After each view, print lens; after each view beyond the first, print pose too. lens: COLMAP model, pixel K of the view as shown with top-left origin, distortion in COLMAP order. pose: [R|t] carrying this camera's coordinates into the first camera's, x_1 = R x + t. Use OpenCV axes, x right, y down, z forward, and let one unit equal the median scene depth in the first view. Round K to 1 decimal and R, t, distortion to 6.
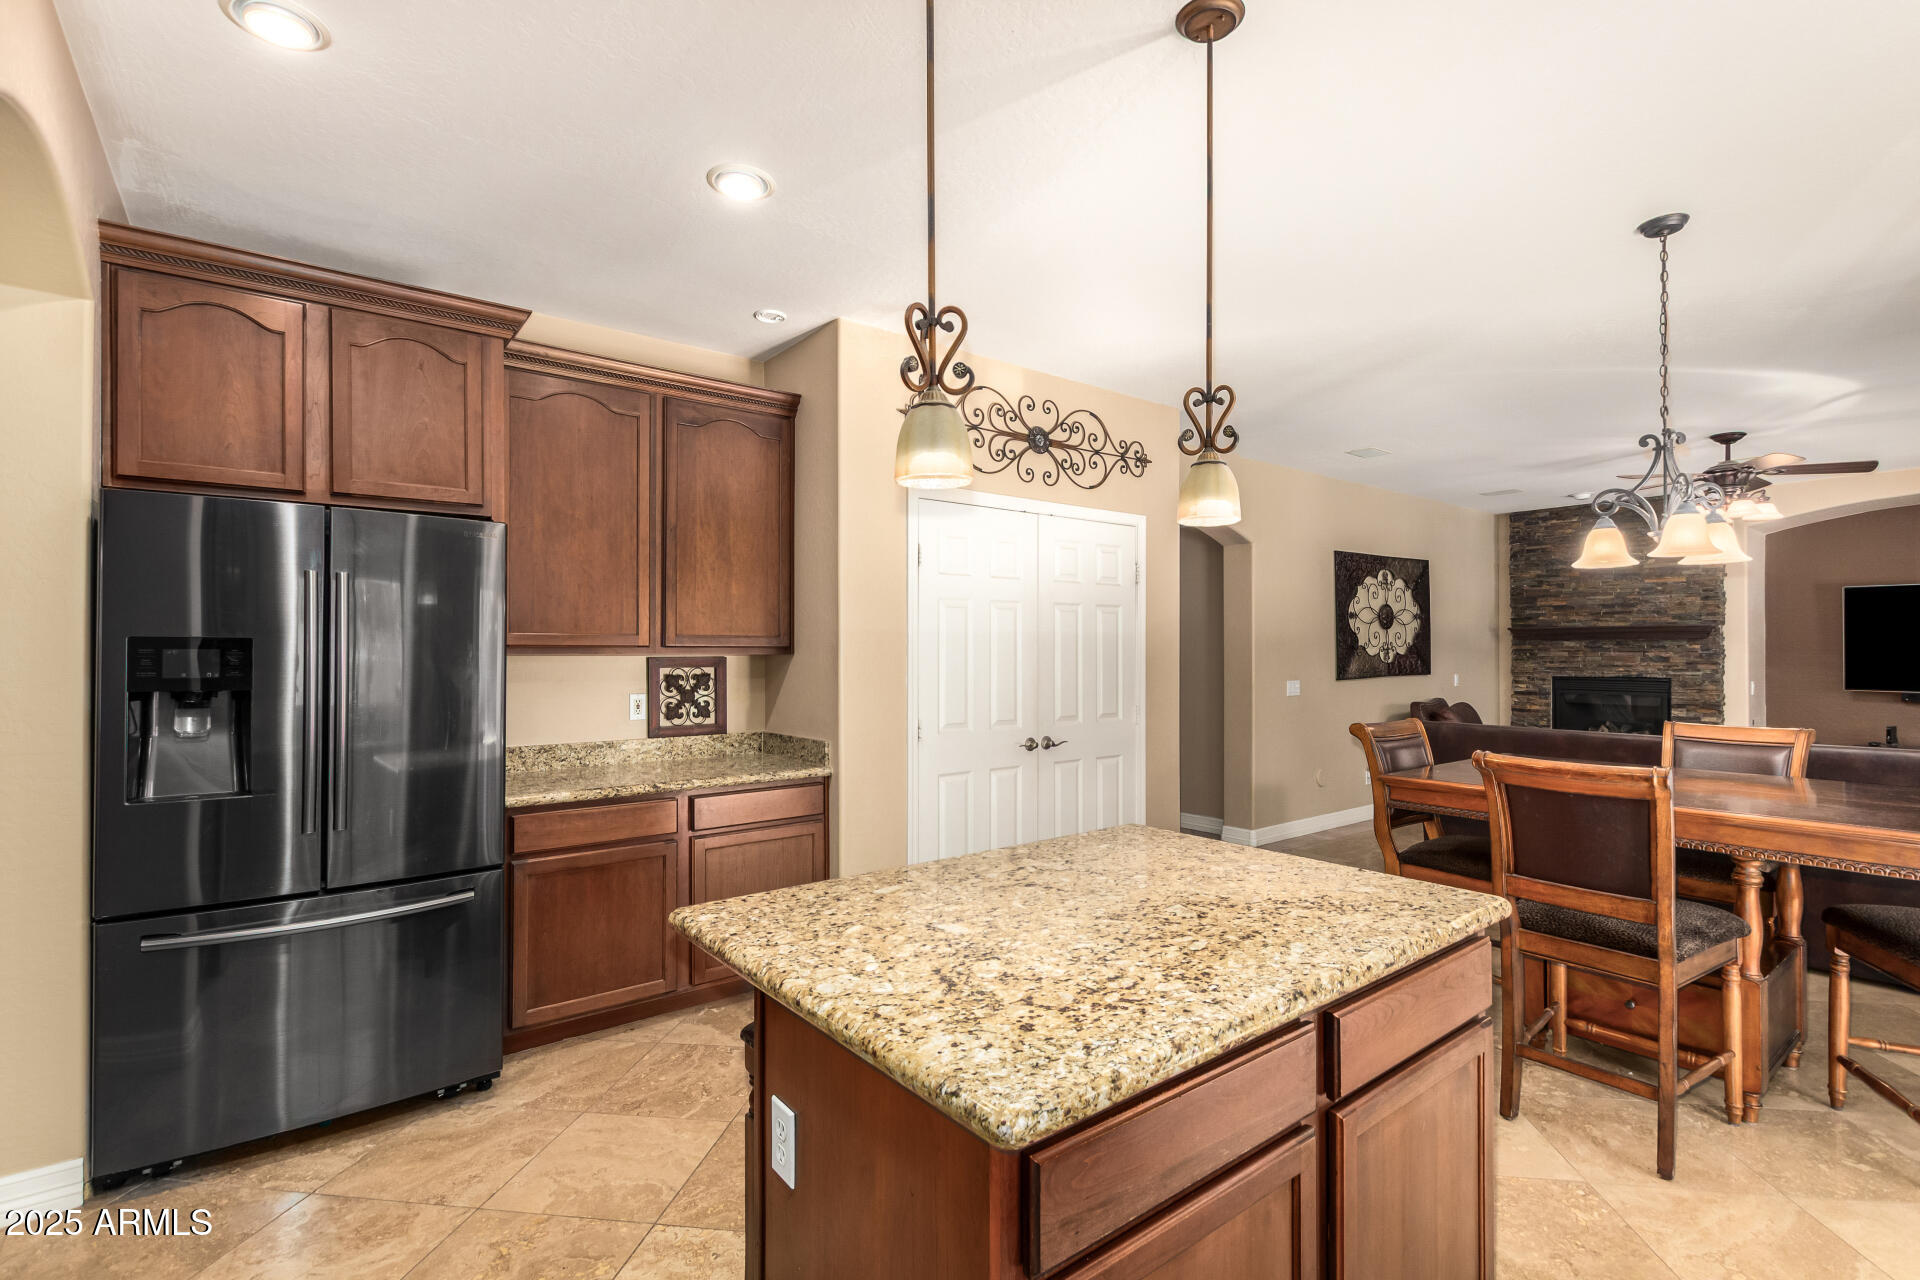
lens RADIAL K [[878.5, 0, 970.7], [0, 878.5, 645.8], [0, 0, 1]] dist [0.003621, -0.000735]
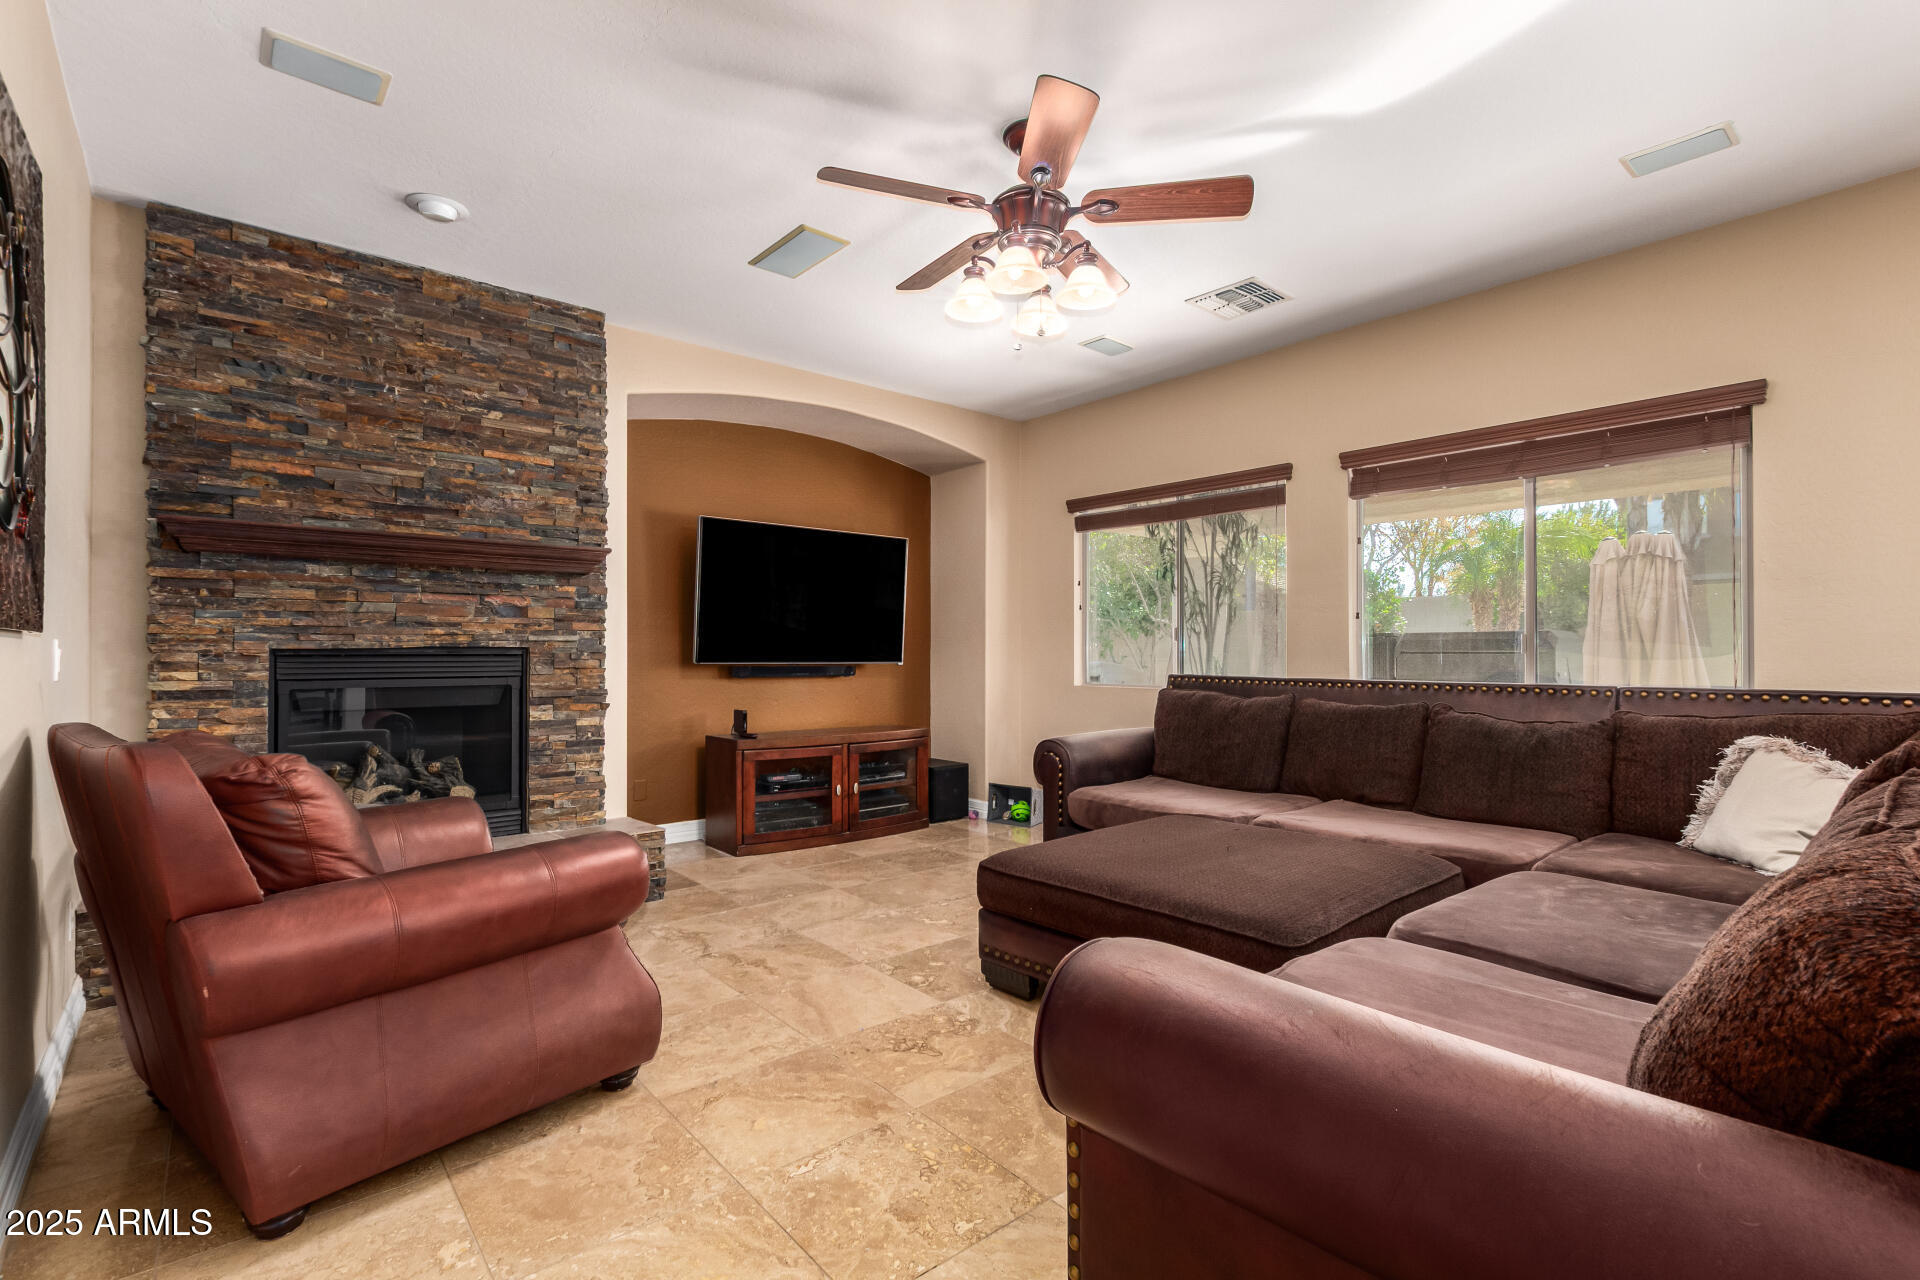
lens RADIAL K [[878.5, 0, 970.7], [0, 878.5, 645.8], [0, 0, 1]] dist [0.003621, -0.000735]
pose [[-0.053088, 0.002433, 0.998587, 0.268682], [-0.006978, 0.999972, -0.002807, 0.035681], [-0.998565, -0.007118, -0.053069, 0.779869]]
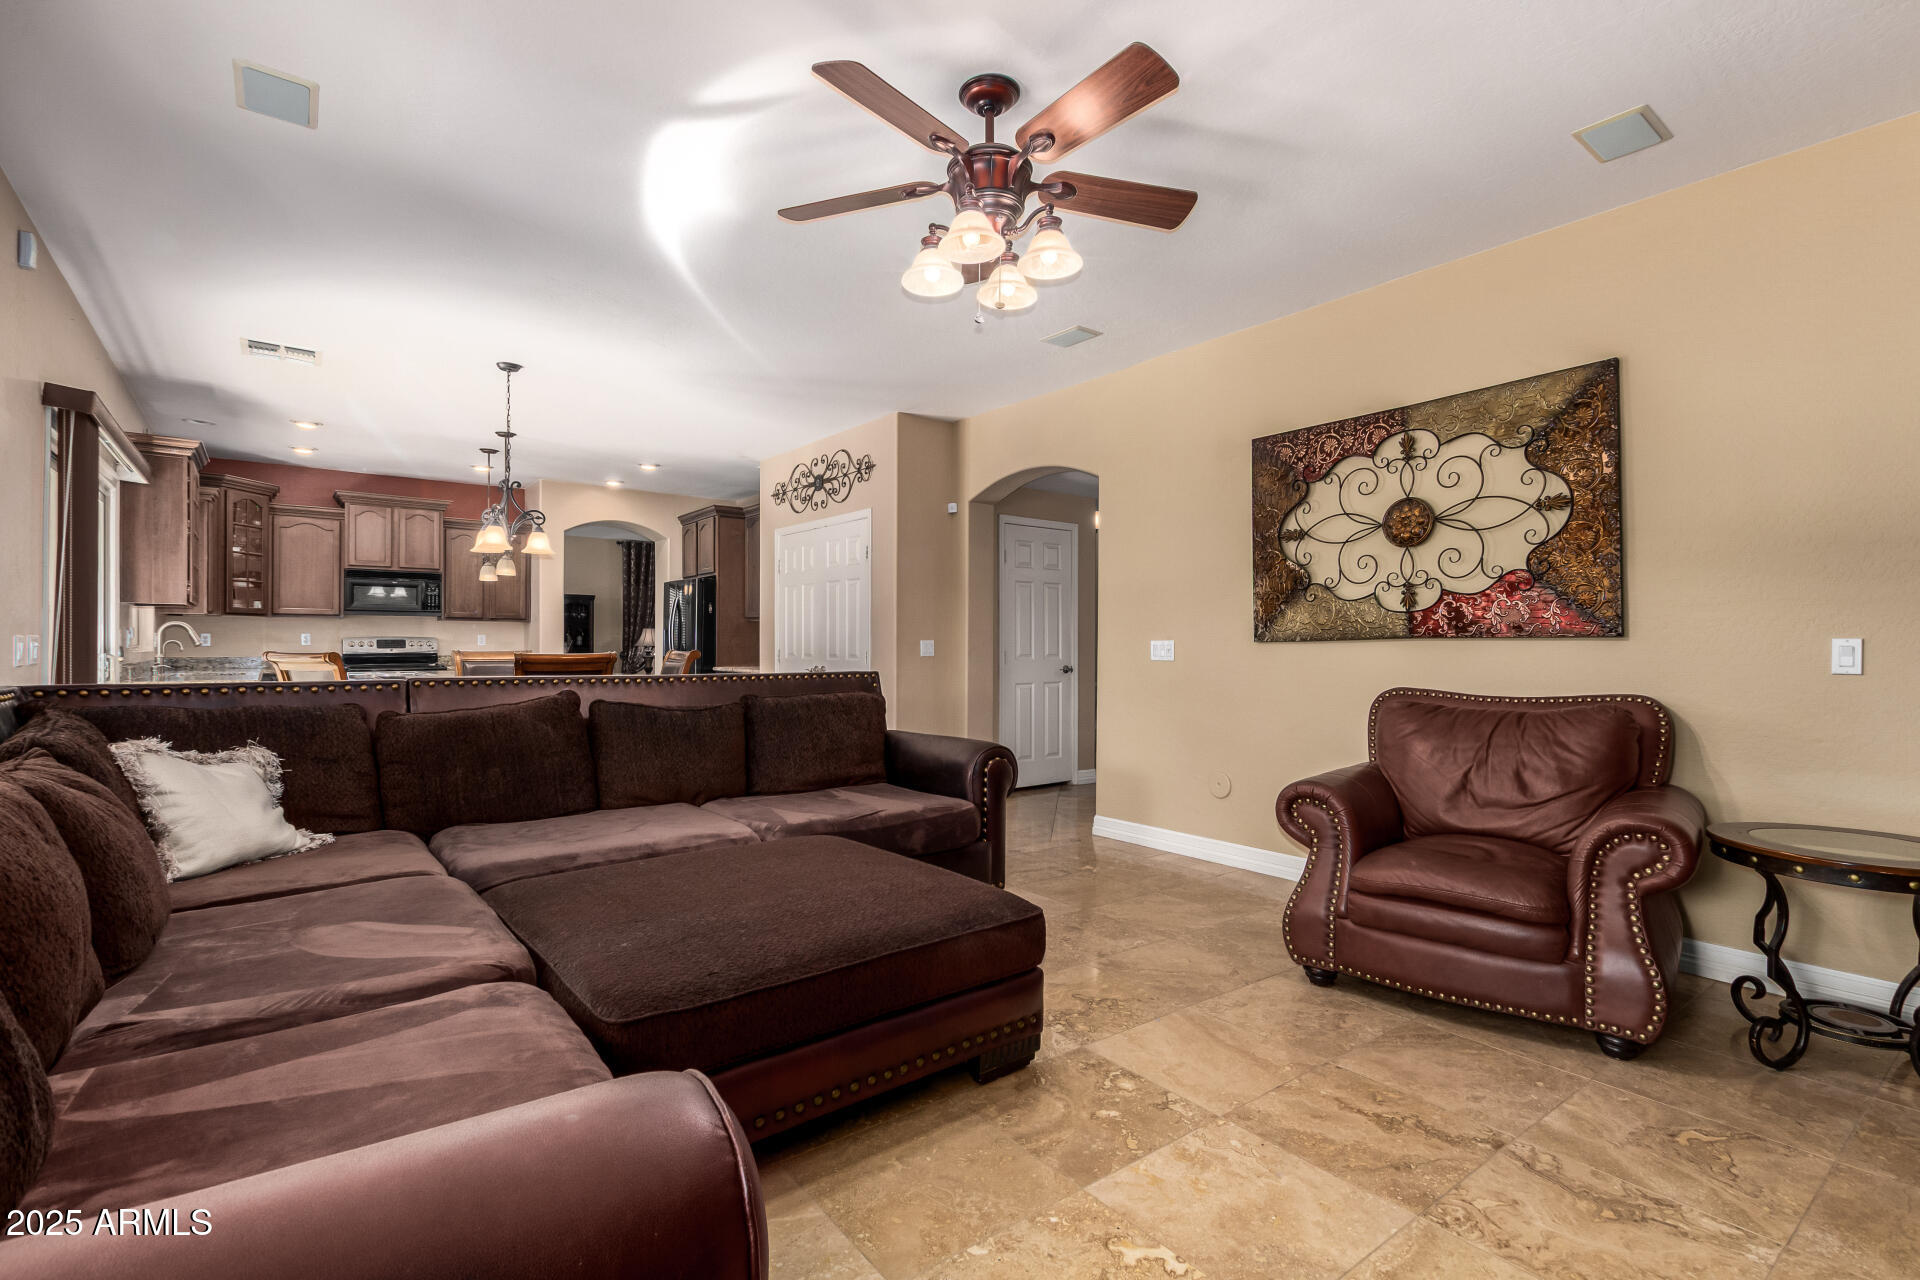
lens RADIAL K [[878.5, 0, 970.7], [0, 878.5, 645.8], [0, 0, 1]] dist [0.003621, -0.000735]
pose [[0.003638, 0.000929, -0.999993, 0.971289], [0.003227, 0.999994, 0.000940, 0.037869], [0.999988, -0.003231, 0.003635, 0.728079]]
